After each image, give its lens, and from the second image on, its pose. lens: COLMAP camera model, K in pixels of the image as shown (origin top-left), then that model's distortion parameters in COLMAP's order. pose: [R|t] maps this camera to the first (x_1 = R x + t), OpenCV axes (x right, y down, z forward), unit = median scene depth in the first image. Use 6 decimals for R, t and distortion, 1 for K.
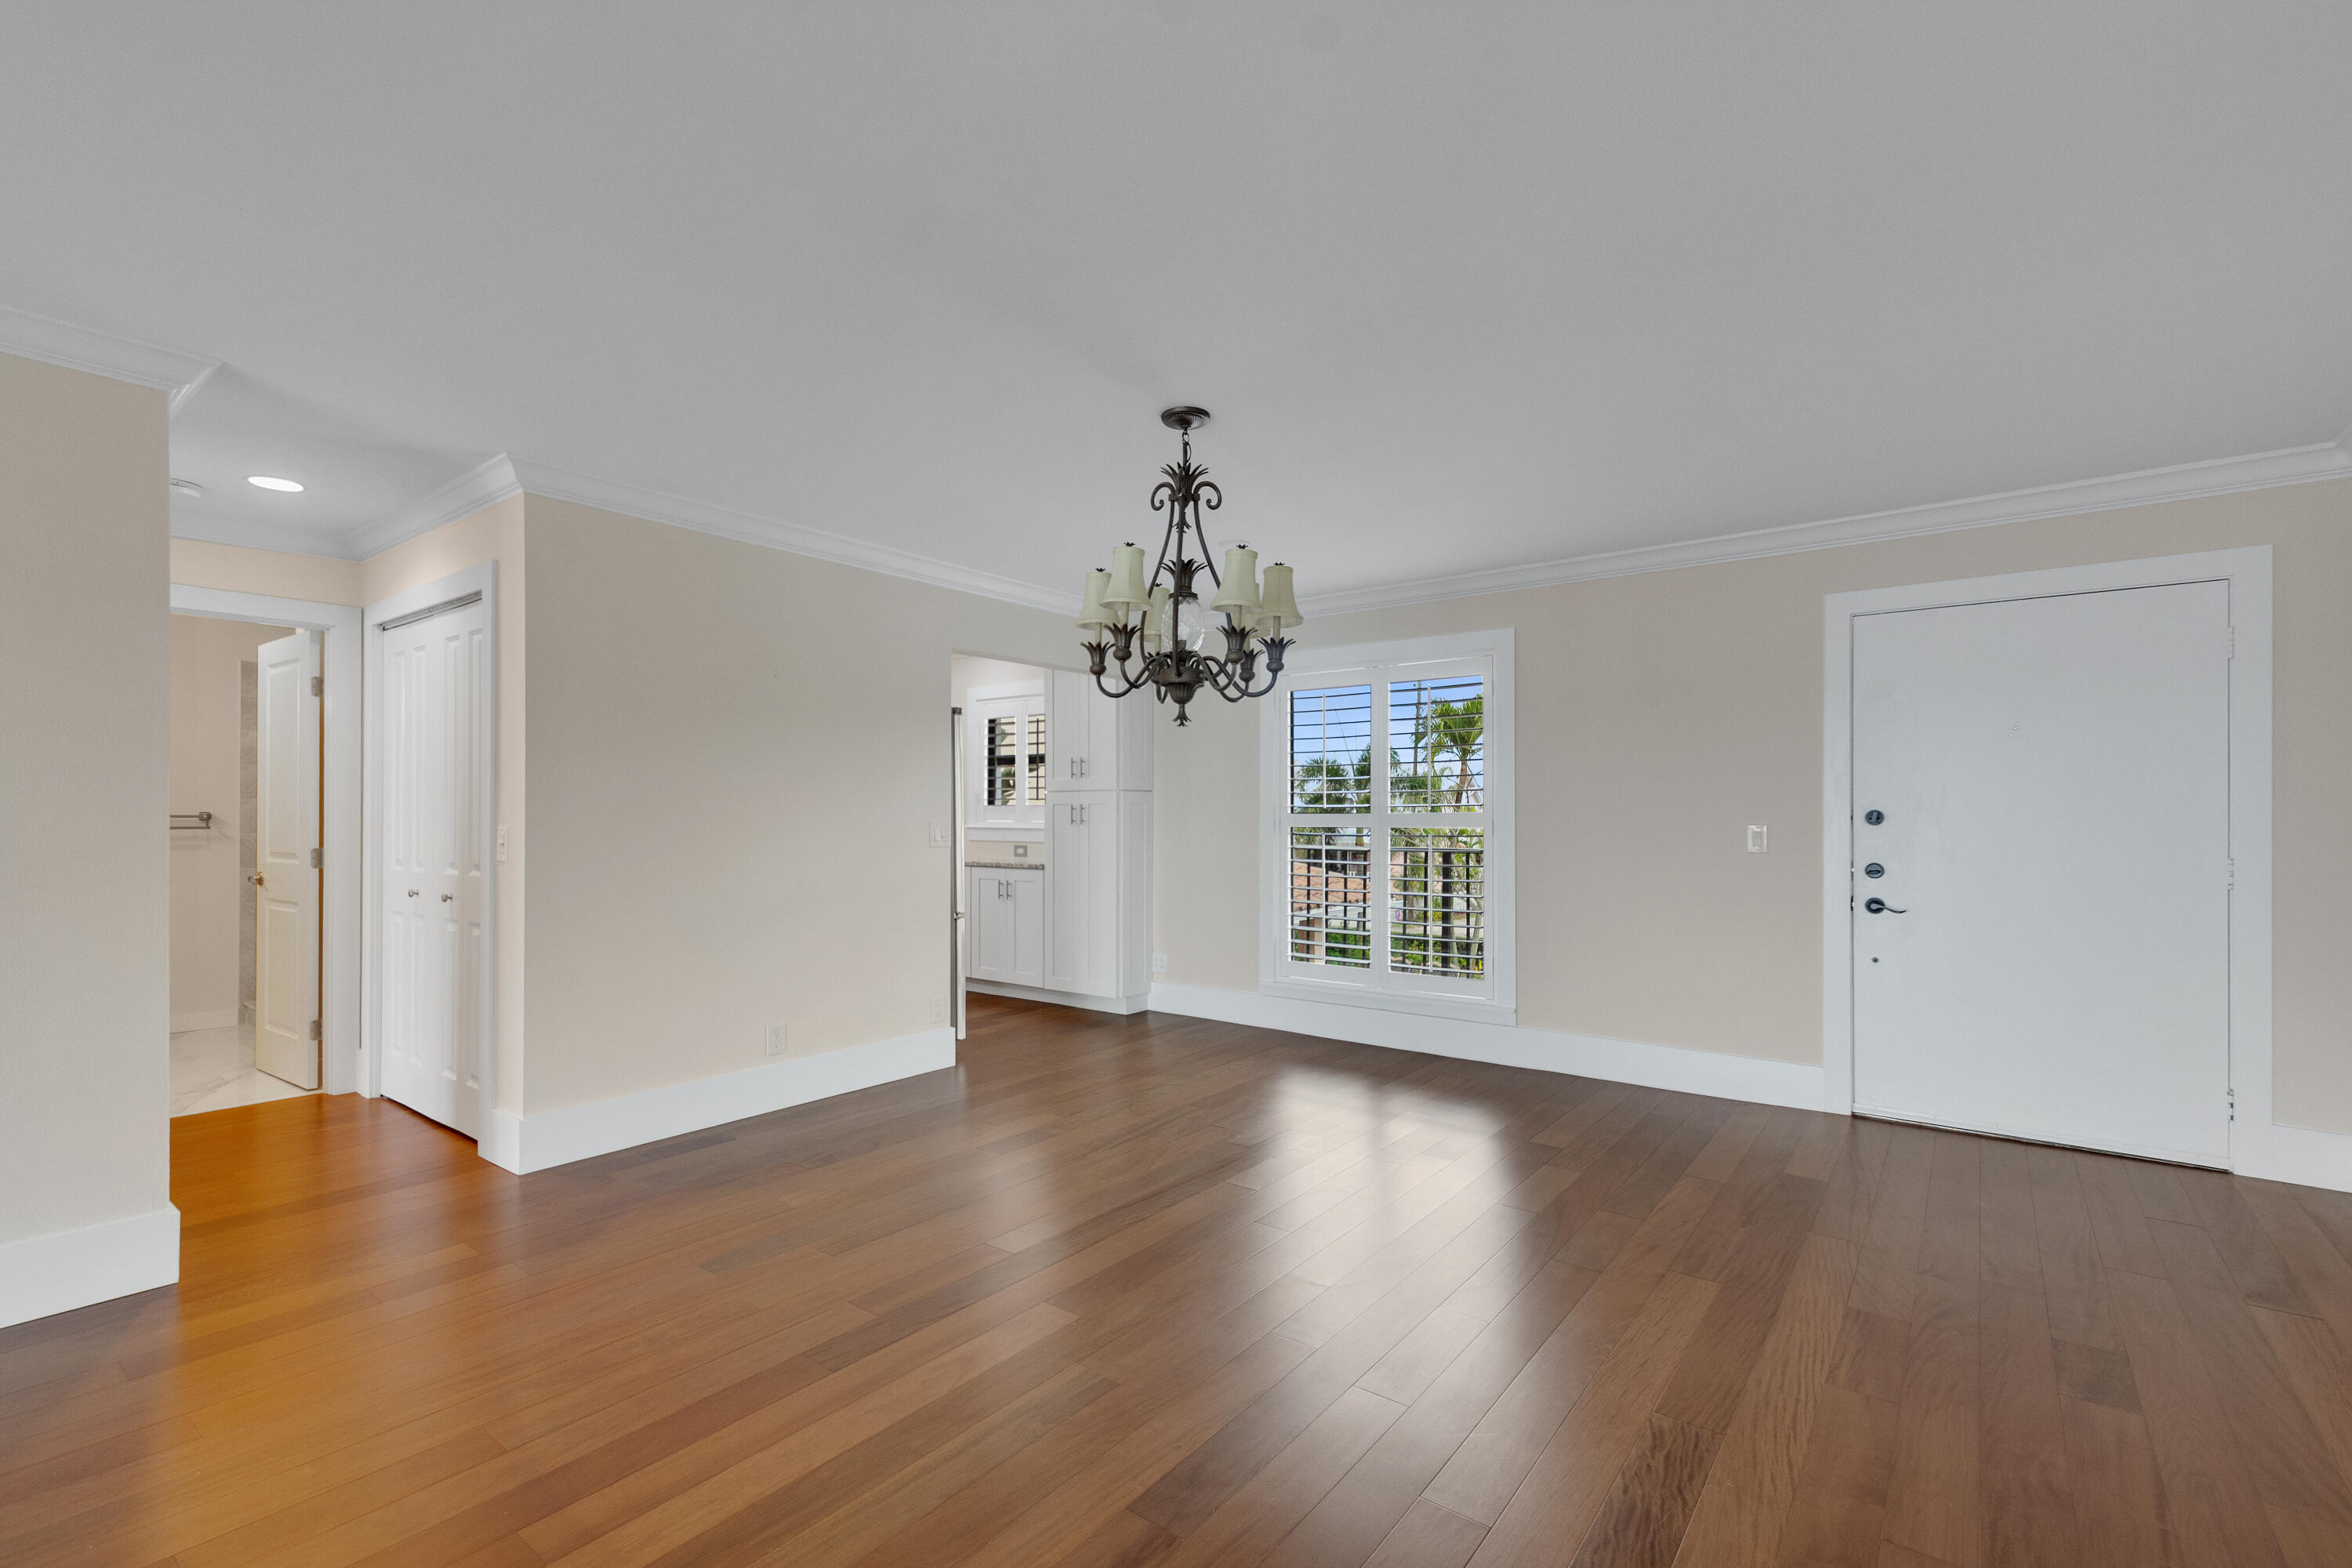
lens RADIAL K [[1023.9, 0, 1170.2], [0, 1023.9, 803.7], [0, 0, 1]] dist [-0.005835, 0.001168]
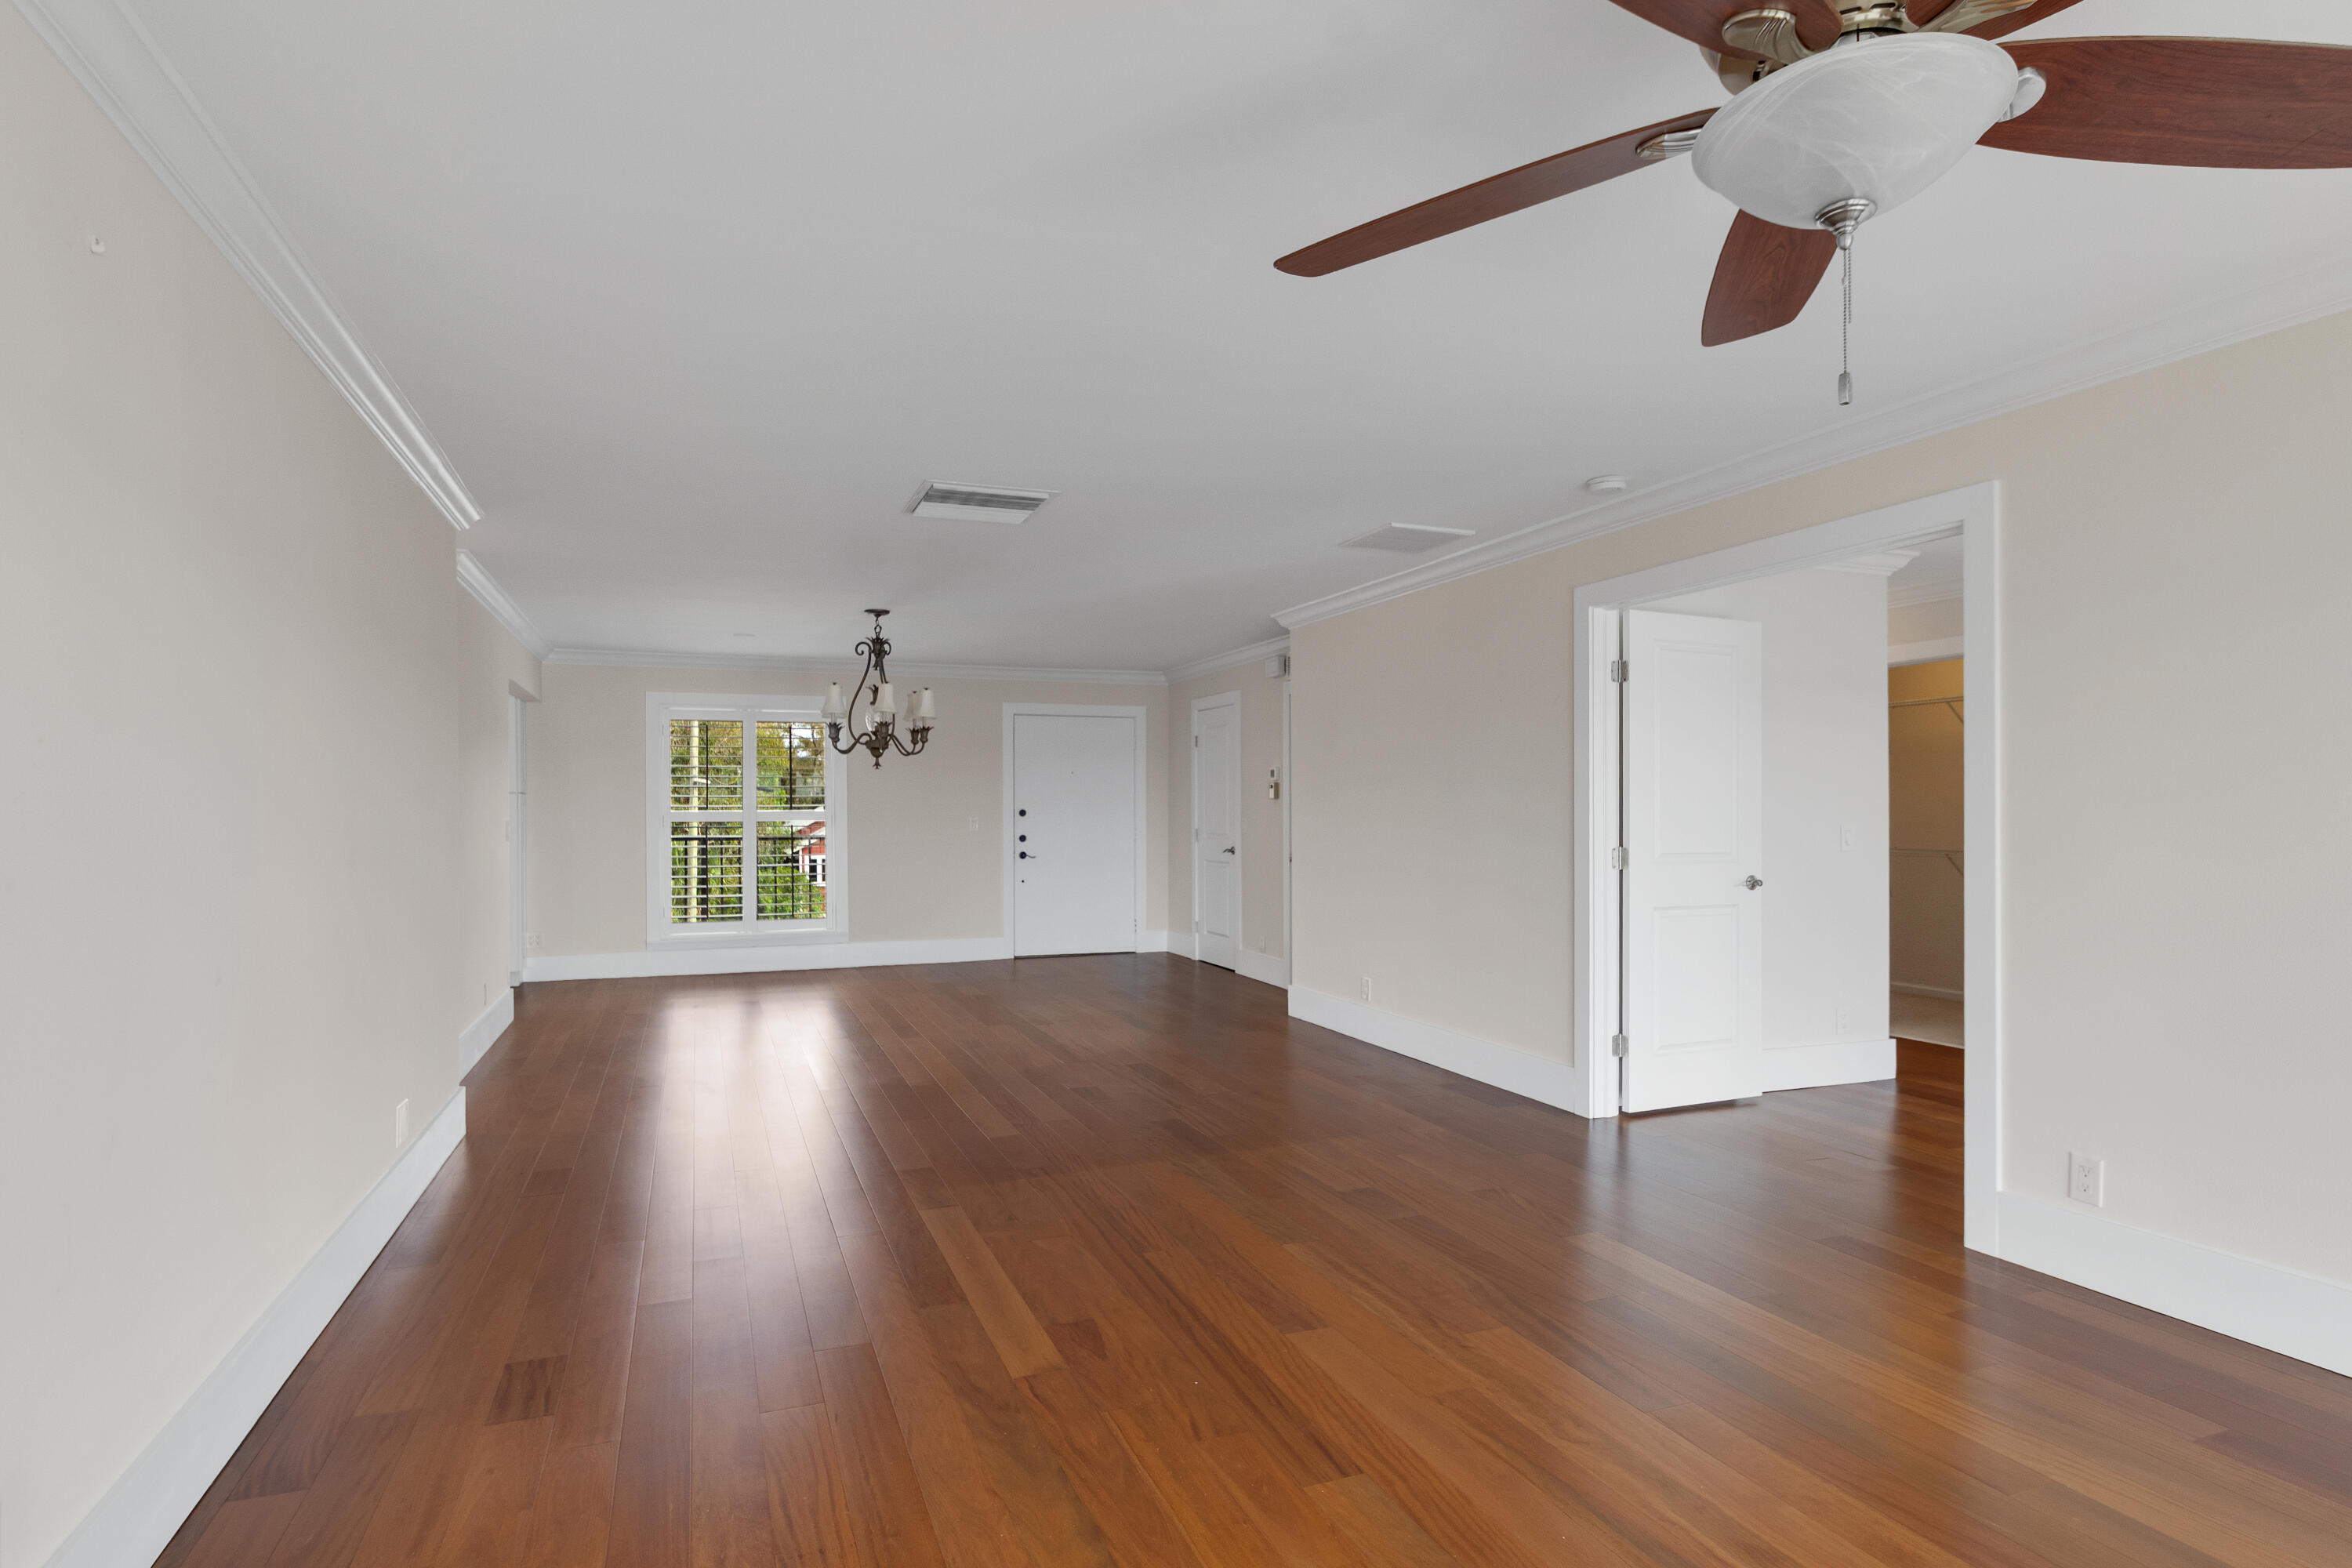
lens RADIAL K [[1212.7, 0, 1174.0], [0, 1212.7, 783.9], [0, 0, 1]] dist [-0.006417, -0.001092]
pose [[0.499198, 0.015247, 0.866354, -1.289953], [-0.005620, 0.999881, -0.014358, -0.011573], [-0.866469, 0.002298, 0.499225, -0.496615]]
